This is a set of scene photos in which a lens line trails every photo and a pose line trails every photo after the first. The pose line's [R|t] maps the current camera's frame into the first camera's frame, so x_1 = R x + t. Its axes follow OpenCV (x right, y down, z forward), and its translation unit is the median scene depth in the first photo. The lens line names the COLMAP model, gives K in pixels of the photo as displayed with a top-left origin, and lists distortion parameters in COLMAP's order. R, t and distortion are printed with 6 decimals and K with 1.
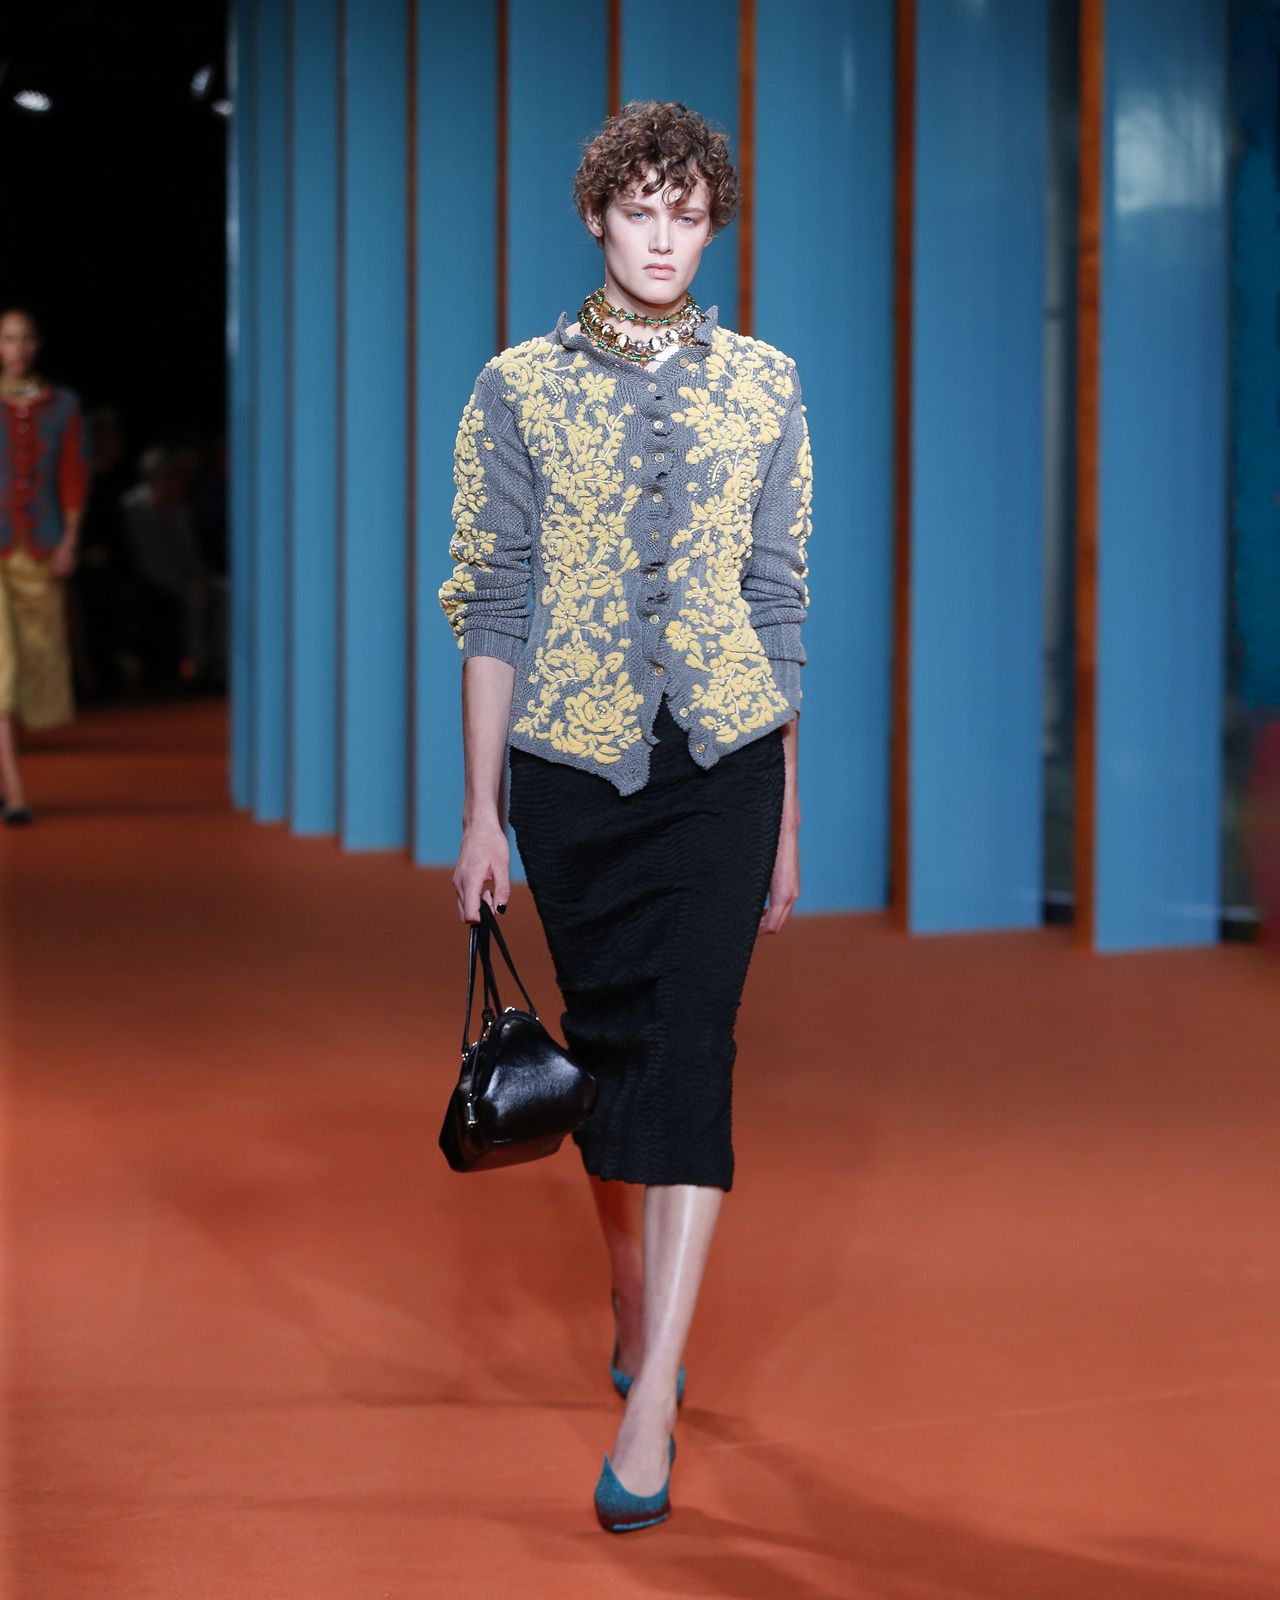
lens RADIAL K [[5861.6, 0, 640.8], [0, 5861.6, 797.6], [0, 0, 1]] dist [-0.163759, 0.000000]
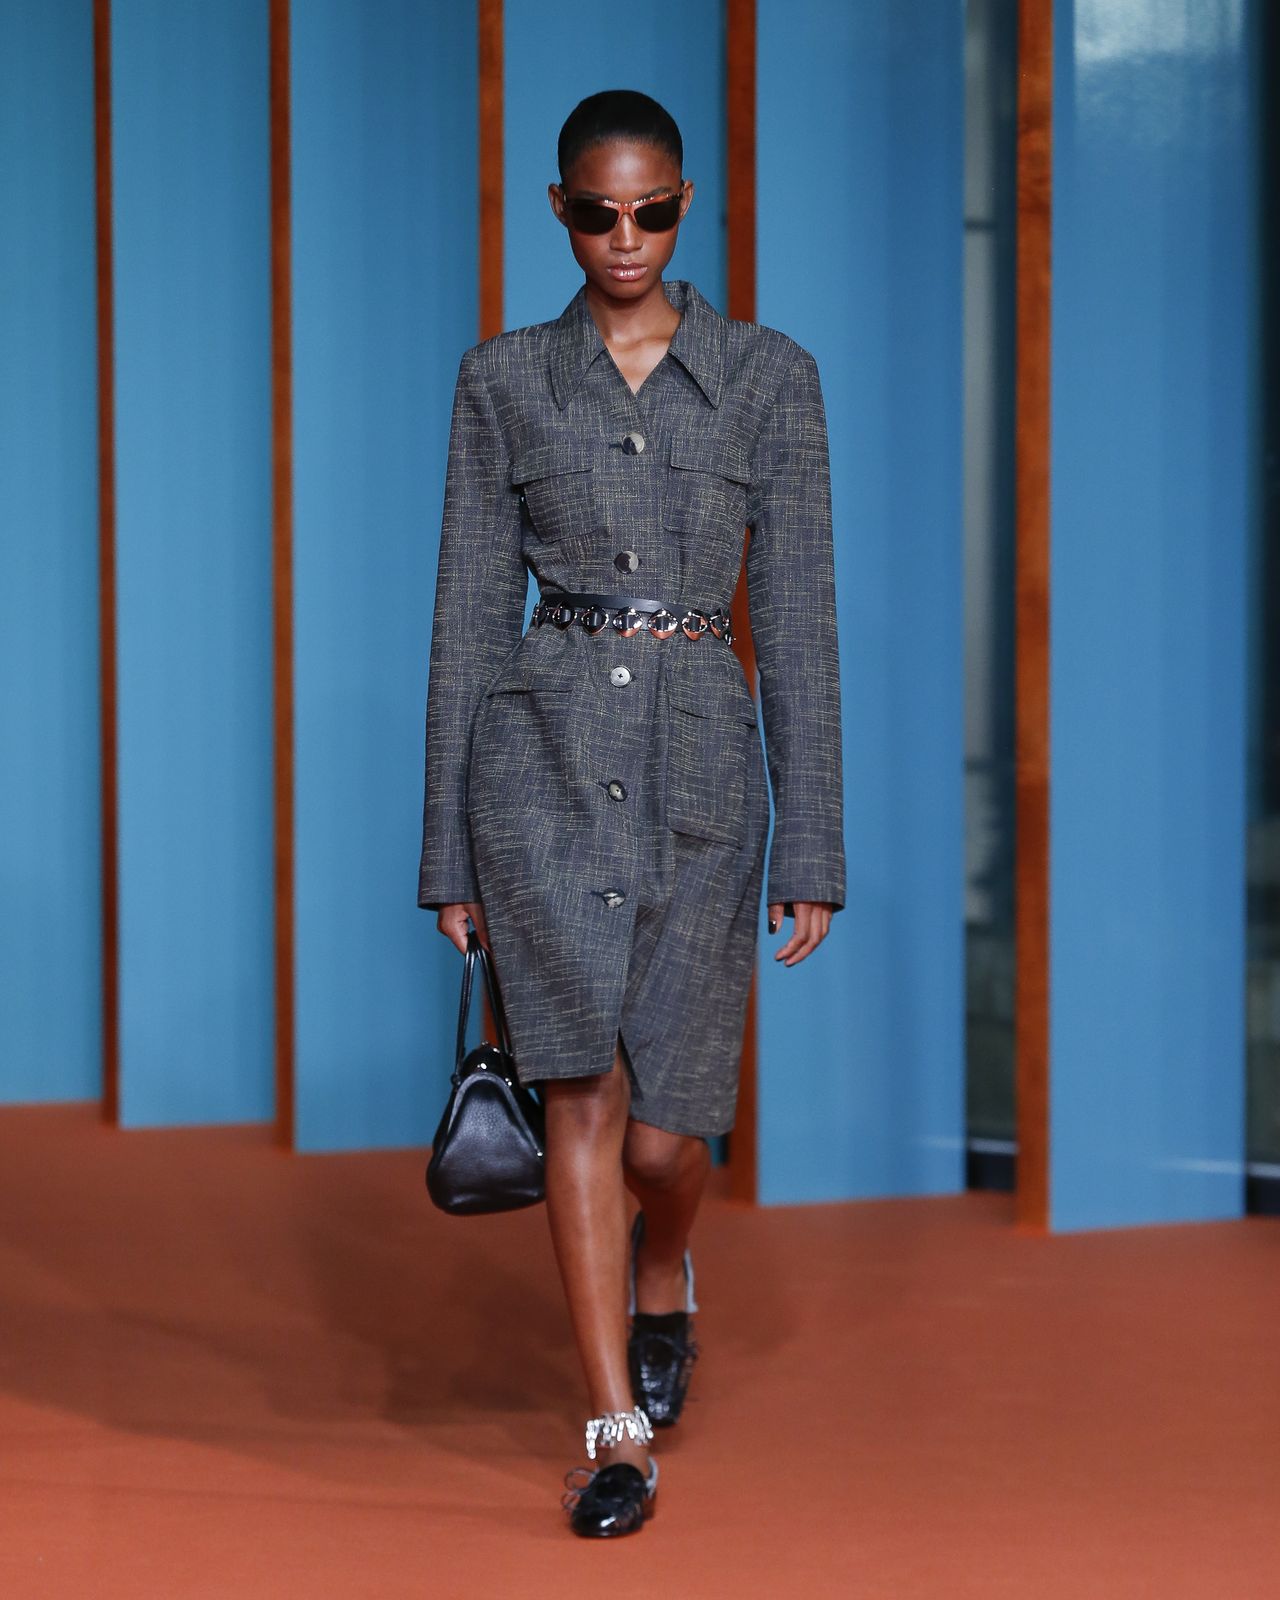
lens RADIAL K [[6442.9, 0, 637.2], [0, 6442.9, 801.2], [0, 0, 1]] dist [-0.126014, 0.000000]
pose [[0.999572, -0.006708, 0.028459, 0.013228], [0.007830, 0.999189, -0.039493, 0.007025], [-0.028171, 0.039698, 0.998815, 0.305572]]
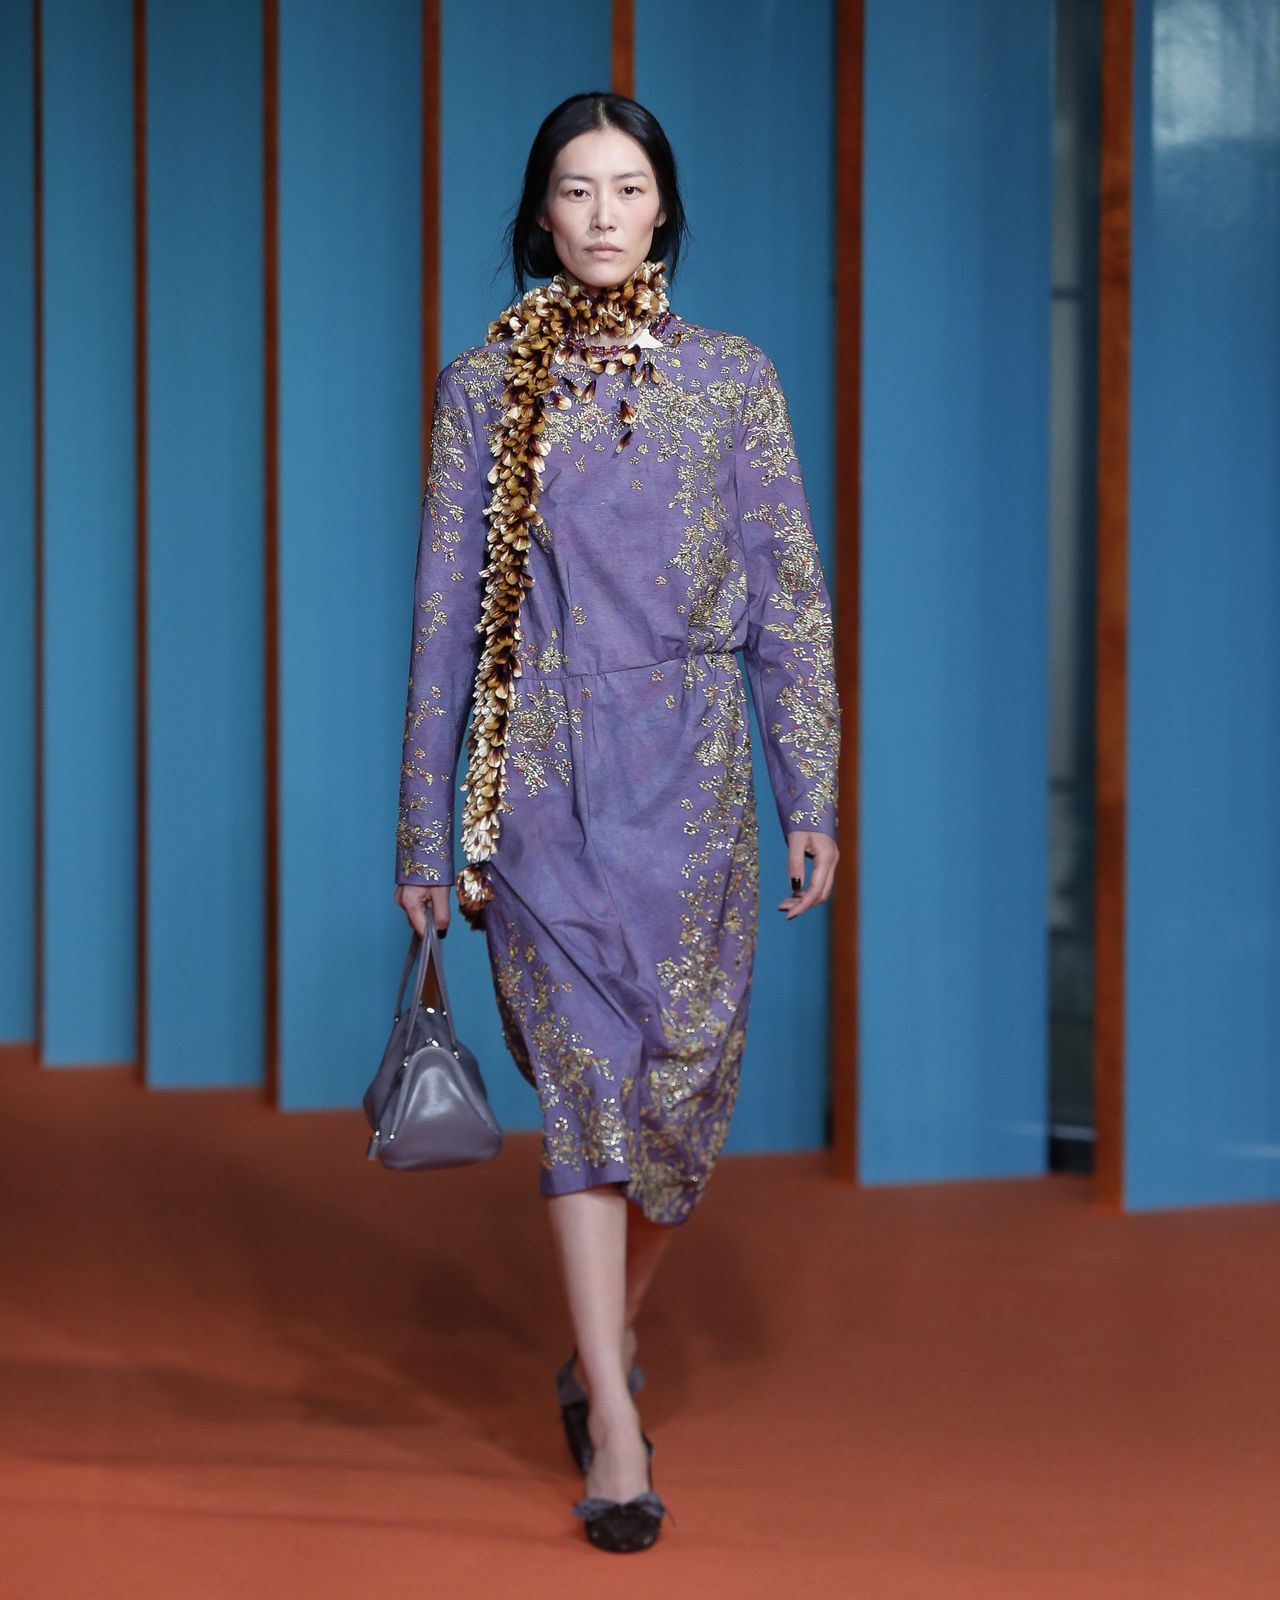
lens RADIAL K [[6861.7, 0, 630.6], [0, 6861.7, 801.5], [0, 0, 1]] dist [-0.193554, 0.000000]
pose [[0.999921, -0.000165, 0.012555, 0.008532], [0.000573, 0.999471, -0.032526, 0.004258], [-0.012543, 0.032531, 0.999392, 0.185997]]
